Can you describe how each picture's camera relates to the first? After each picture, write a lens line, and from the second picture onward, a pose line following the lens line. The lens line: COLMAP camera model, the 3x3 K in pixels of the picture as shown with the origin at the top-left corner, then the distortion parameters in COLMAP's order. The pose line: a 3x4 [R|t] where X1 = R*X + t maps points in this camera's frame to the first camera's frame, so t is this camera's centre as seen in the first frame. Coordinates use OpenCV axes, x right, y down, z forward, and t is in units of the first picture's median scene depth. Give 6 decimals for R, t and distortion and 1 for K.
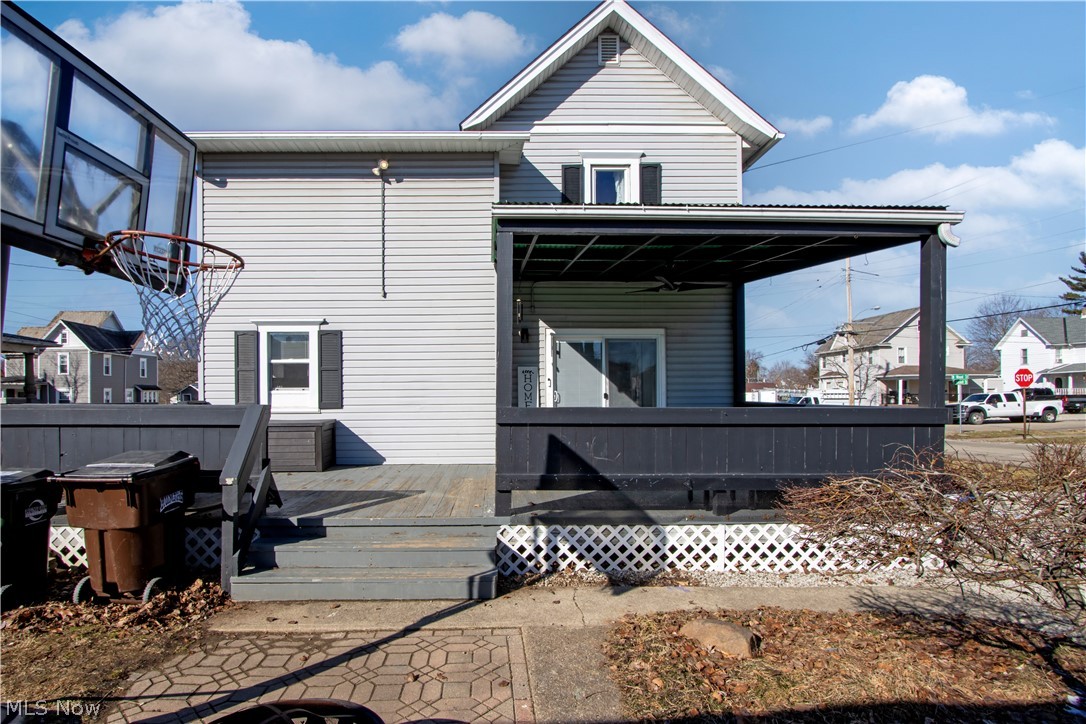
lens RADIAL K [[534.5, 0, 522.1], [0, 534.5, 396.3], [0, 0, 1]] dist [-0.012184, 0.000195]
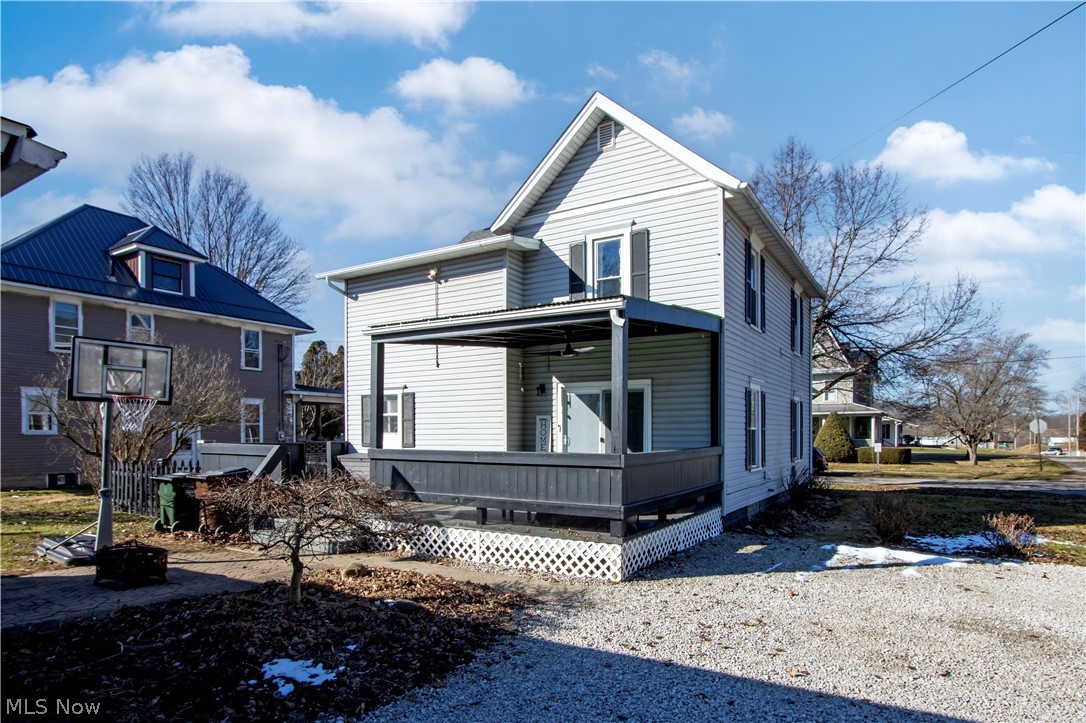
lens RADIAL K [[624.6, 0, 560.1], [0, 624.6, 435.4], [0, 0, 1]] dist [-0.020606, 0.004854]
pose [[0.851470, 0.004881, -0.524381, 0.857184], [-0.002132, 0.999981, 0.005846, -0.020037], [0.524399, -0.003859, 0.851464, -0.206150]]
